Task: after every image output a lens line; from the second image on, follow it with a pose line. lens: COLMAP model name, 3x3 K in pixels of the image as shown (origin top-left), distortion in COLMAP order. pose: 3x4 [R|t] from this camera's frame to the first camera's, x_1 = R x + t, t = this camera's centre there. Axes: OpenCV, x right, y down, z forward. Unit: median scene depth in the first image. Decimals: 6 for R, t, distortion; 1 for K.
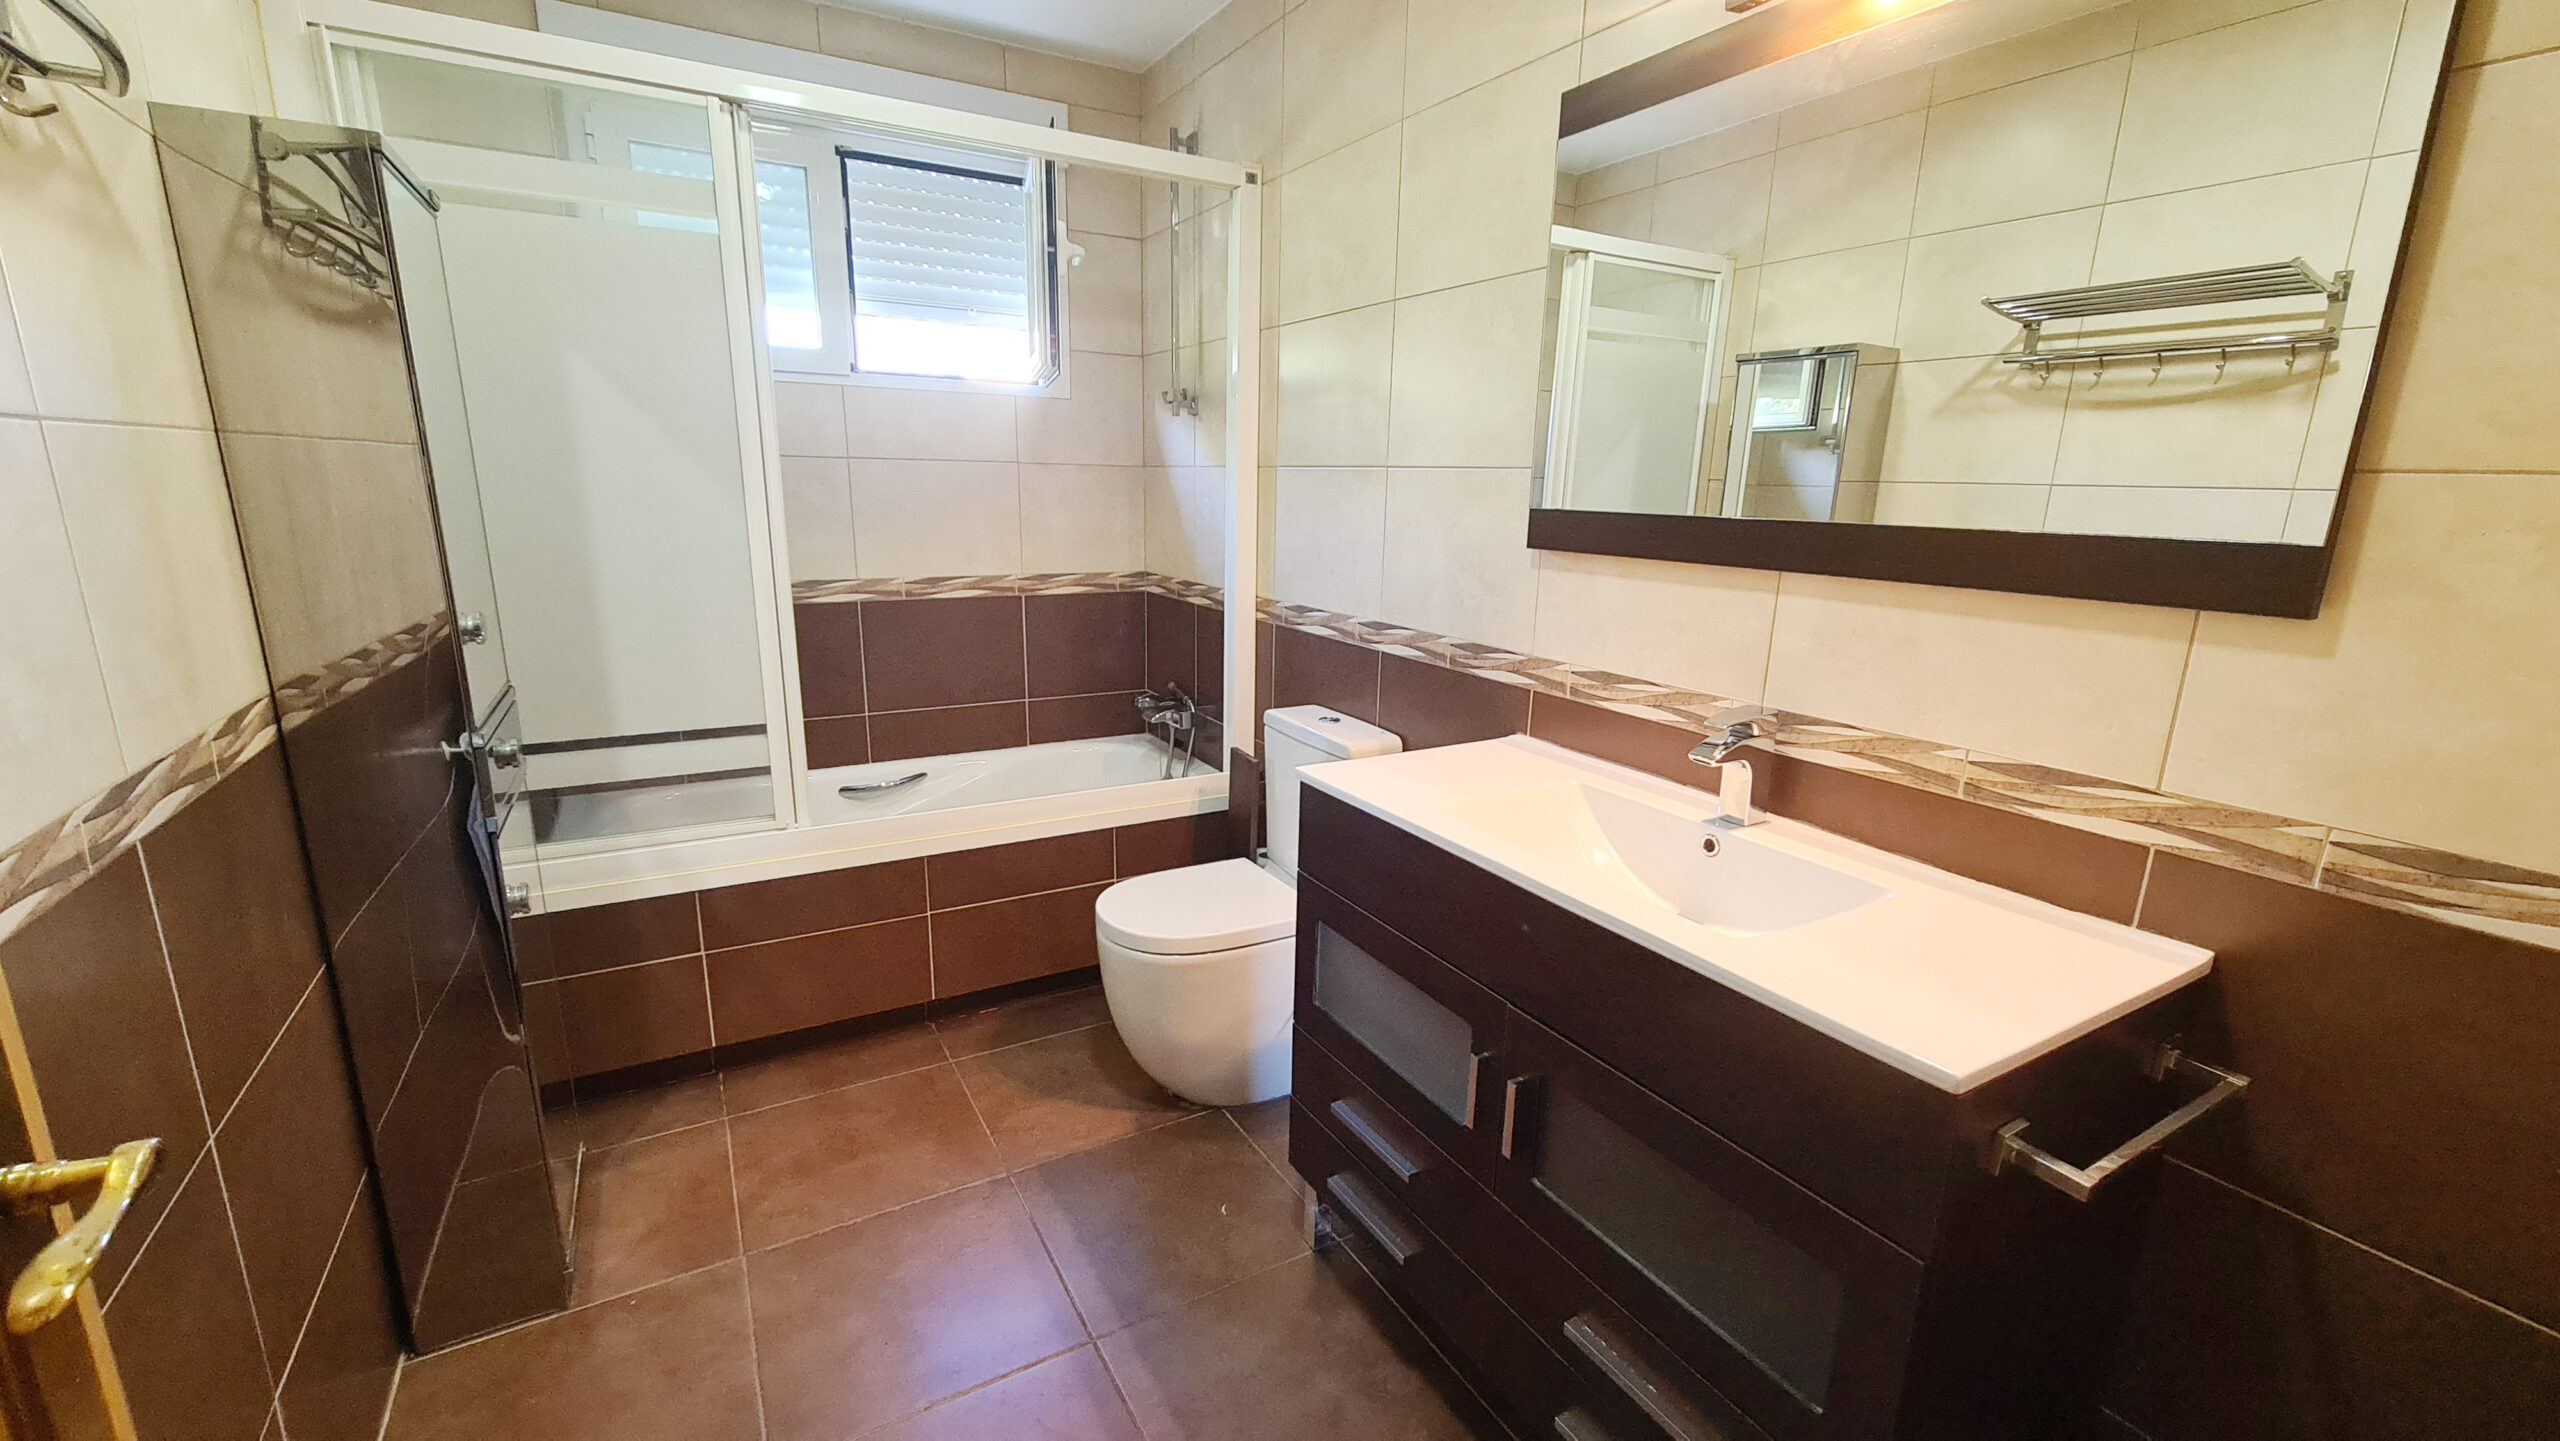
lens RADIAL K [[1052.0, 0, 1274.9], [0, 1052.0, 728.5], [0, 0, 1]] dist [0.001335, -0.002551]
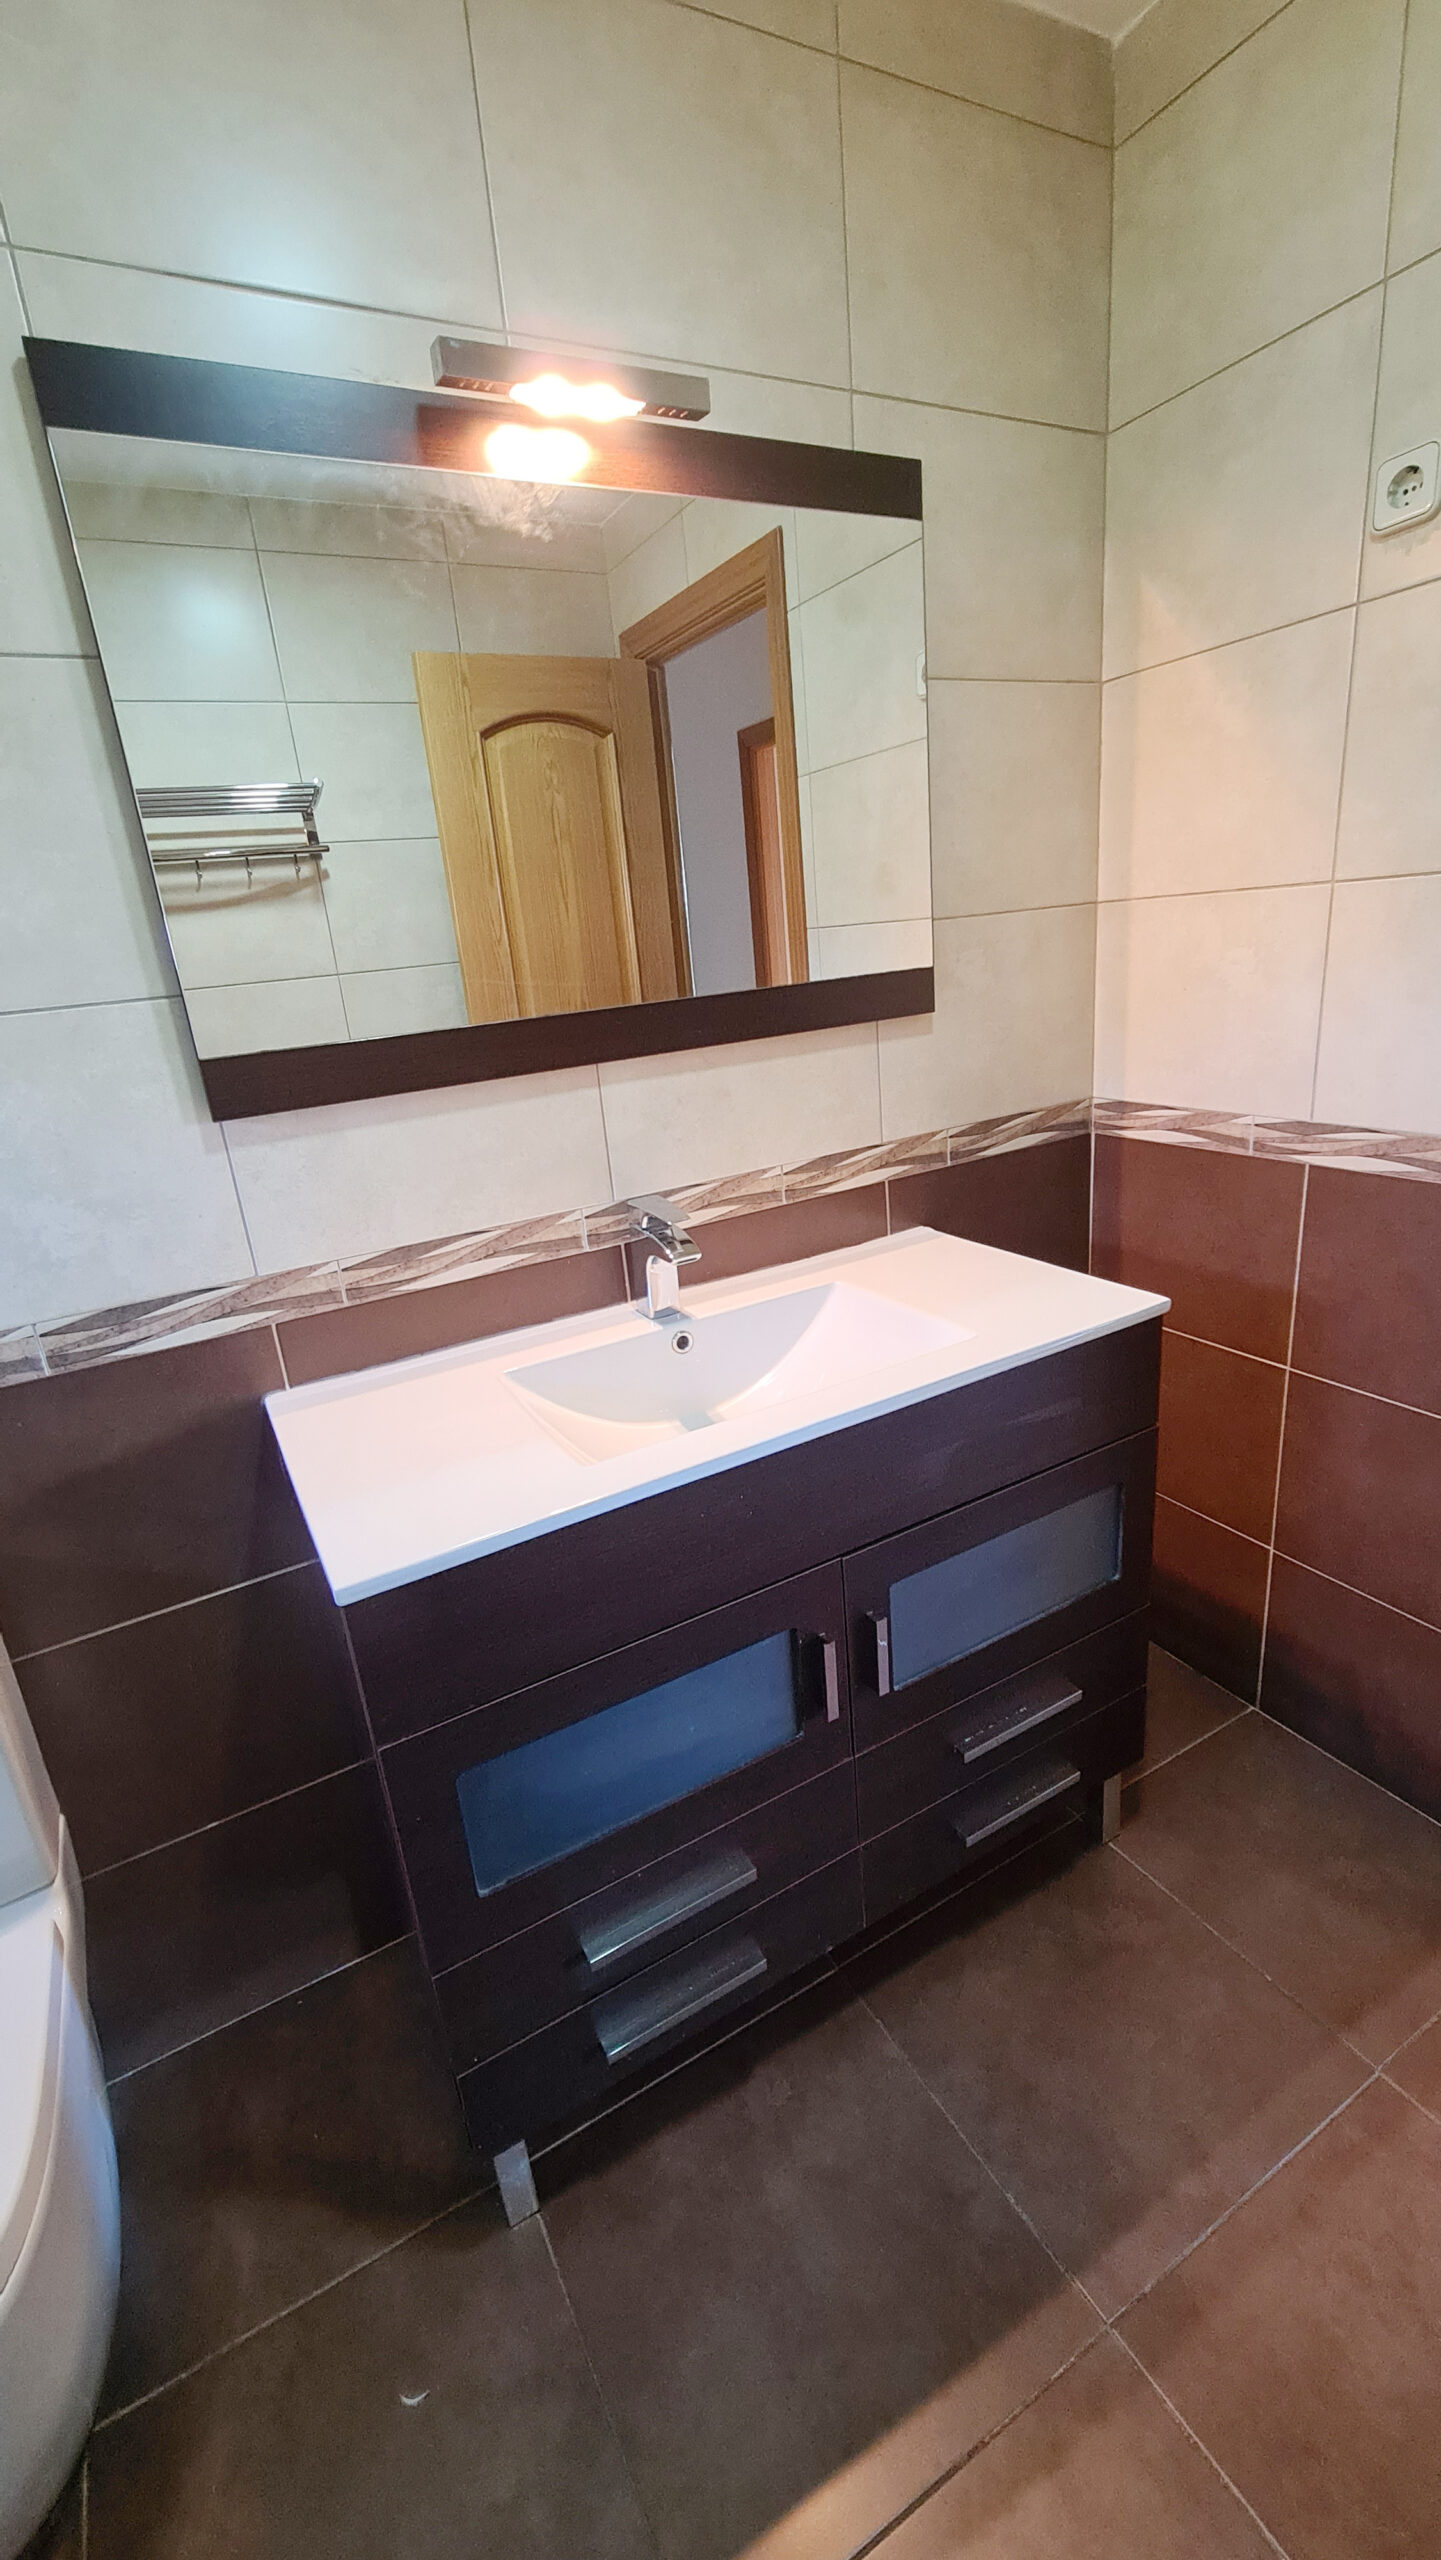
lens RADIAL K [[1052.0, 0, 708.3], [0, 1052.0, 1261.5], [0, 0, 1]] dist [0.001335, -0.002551]
pose [[0.018843, -0.292889, 0.955961, -0.444838], [0.334245, 0.902965, 0.270063, -0.188969], [-0.942298, 0.314436, 0.114912, 0.758020]]
